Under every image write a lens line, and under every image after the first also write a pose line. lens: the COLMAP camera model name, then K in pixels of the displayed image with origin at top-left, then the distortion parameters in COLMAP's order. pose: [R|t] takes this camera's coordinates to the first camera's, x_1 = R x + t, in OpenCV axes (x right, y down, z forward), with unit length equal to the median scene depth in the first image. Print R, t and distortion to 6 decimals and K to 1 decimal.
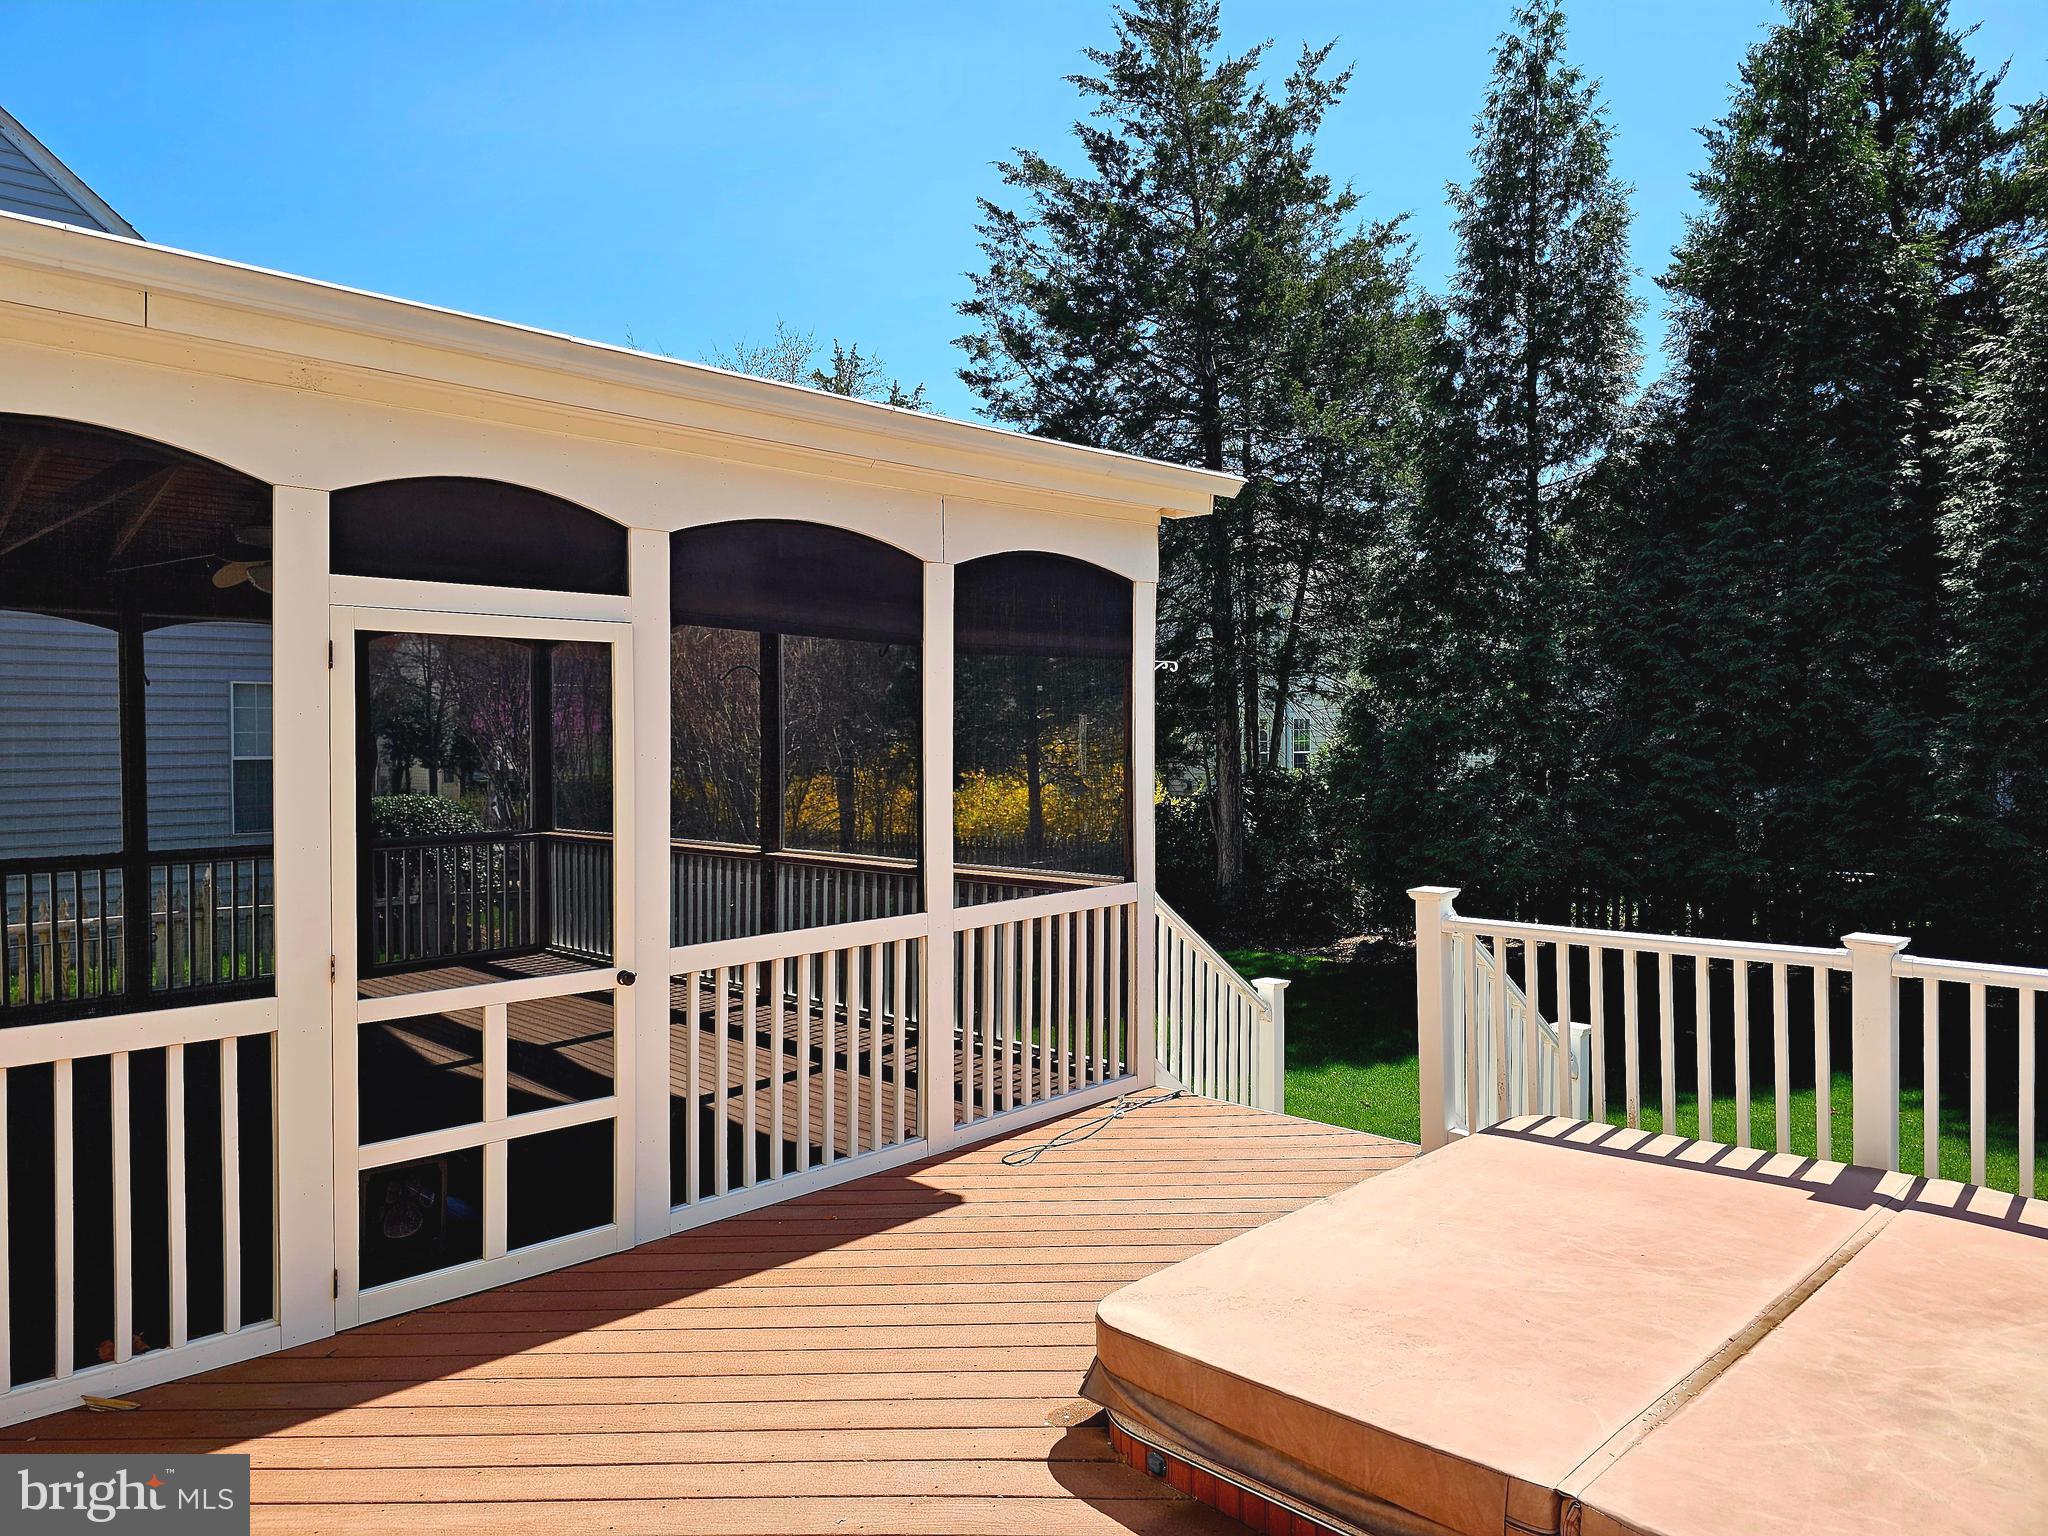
lens RADIAL K [[1413.2, 0, 1024.0], [0, 1413.2, 768.0], [0, 0, 1]] dist [0.040201, -0.001985]
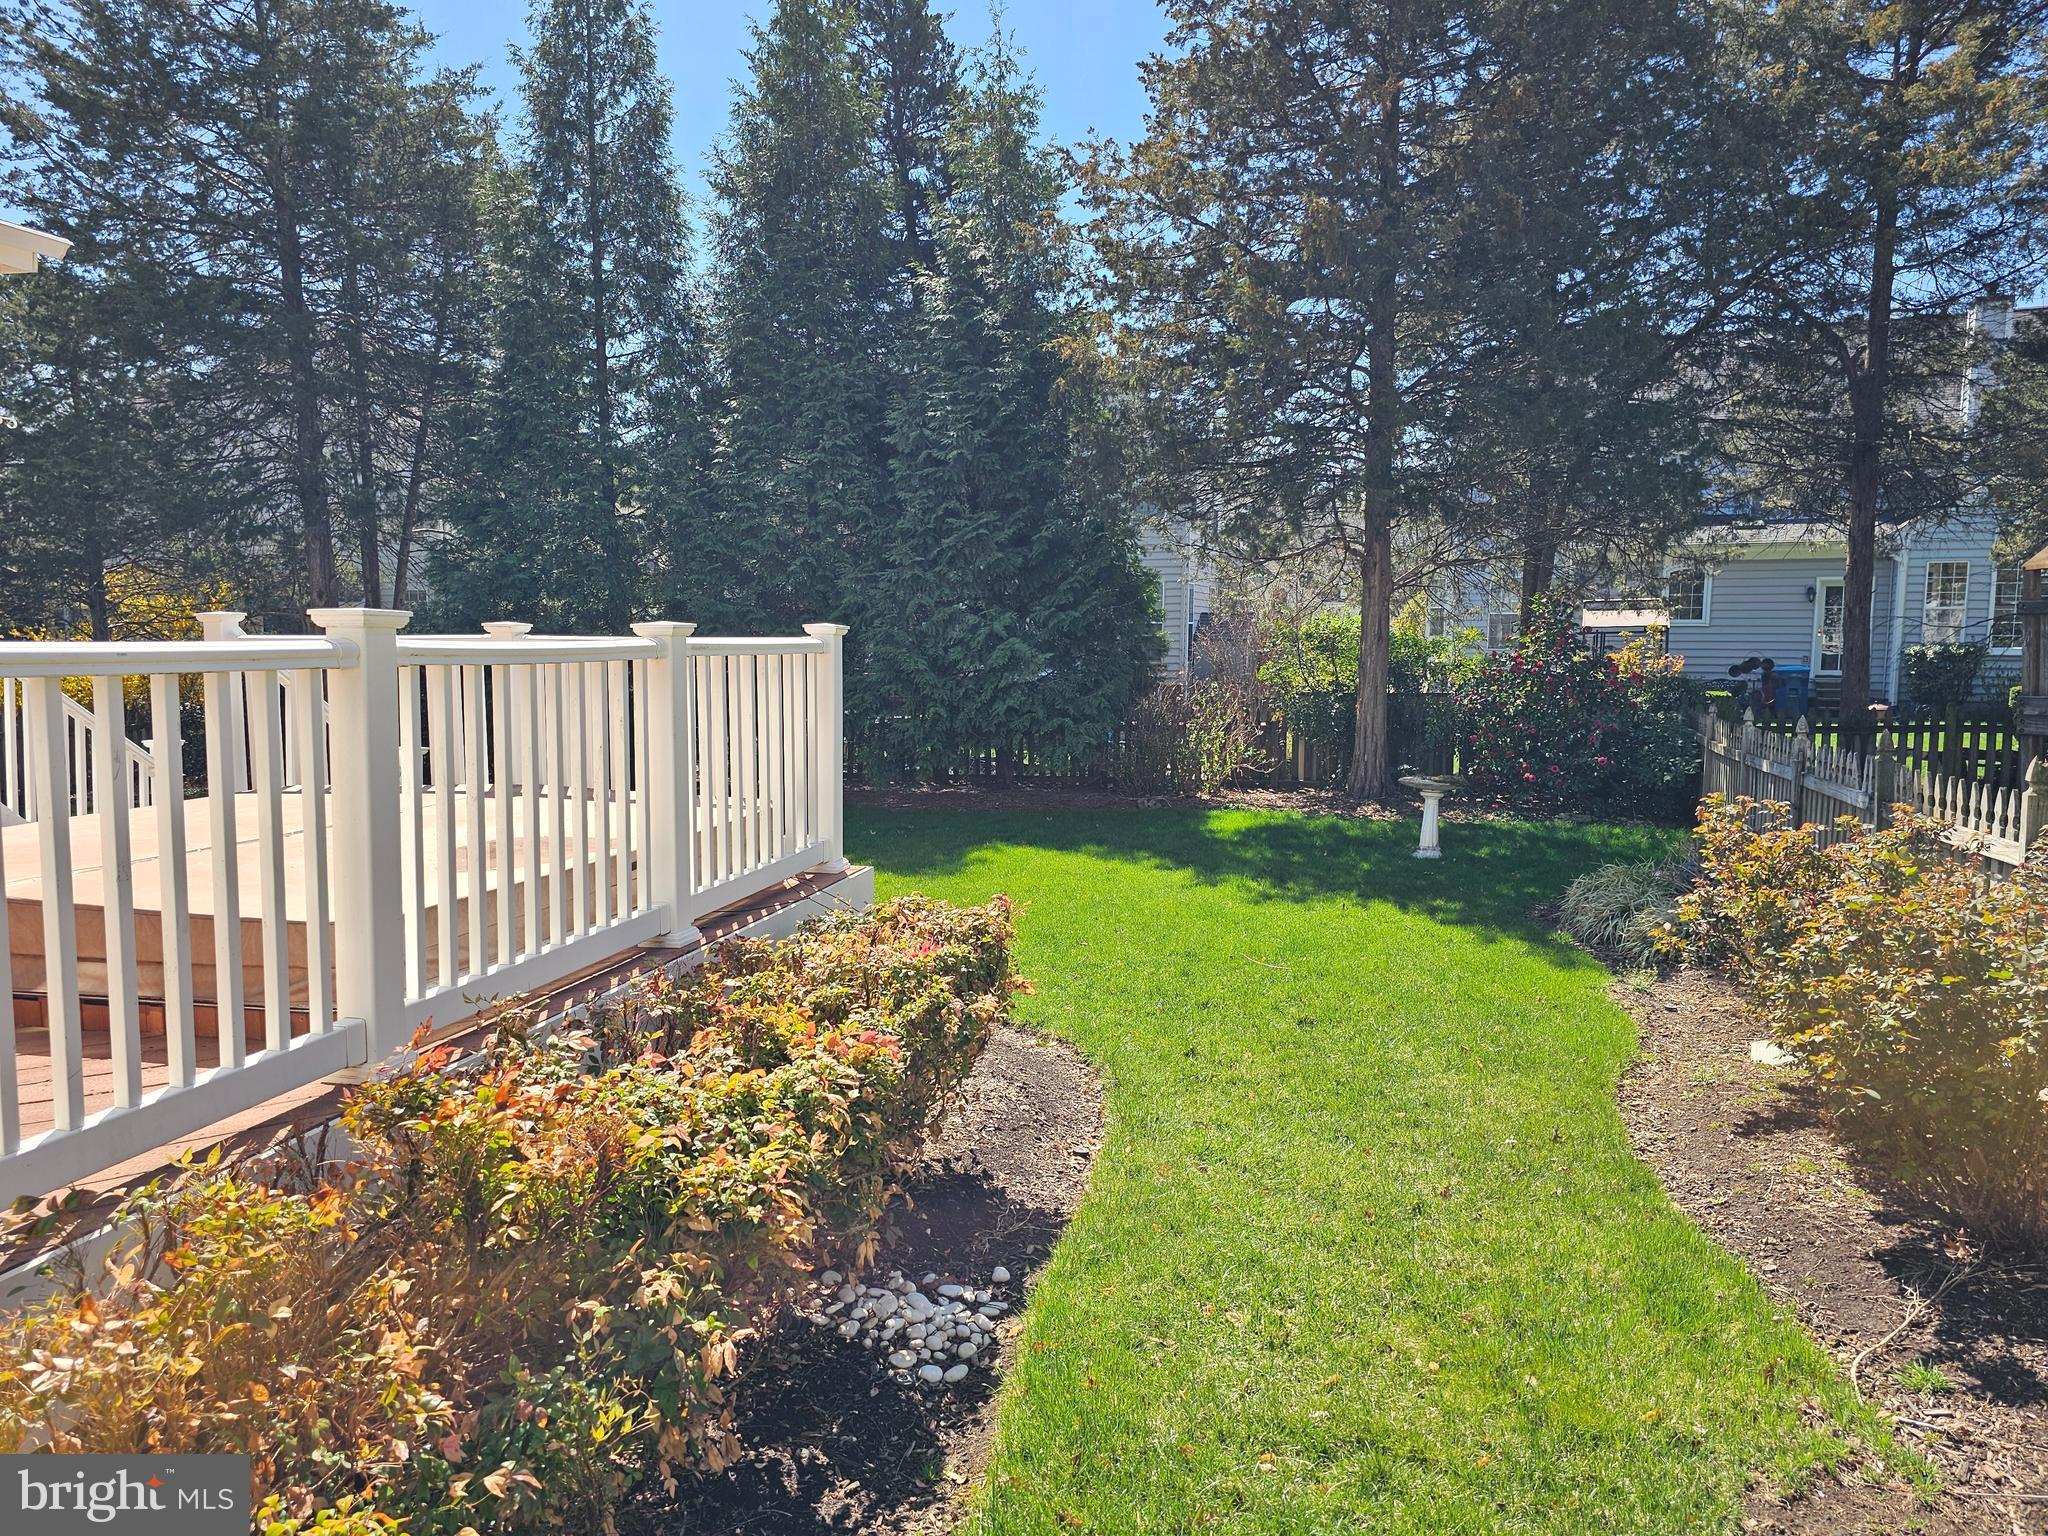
lens RADIAL K [[1413.2, 0, 1024.0], [0, 1413.2, 768.0], [0, 0, 1]] dist [0.040201, -0.001985]
pose [[0.850362, -0.040917, 0.524605, 0.055930], [0.001866, 0.997200, 0.074753, 0.031190], [-0.526195, -0.062588, 0.848057, -0.095151]]
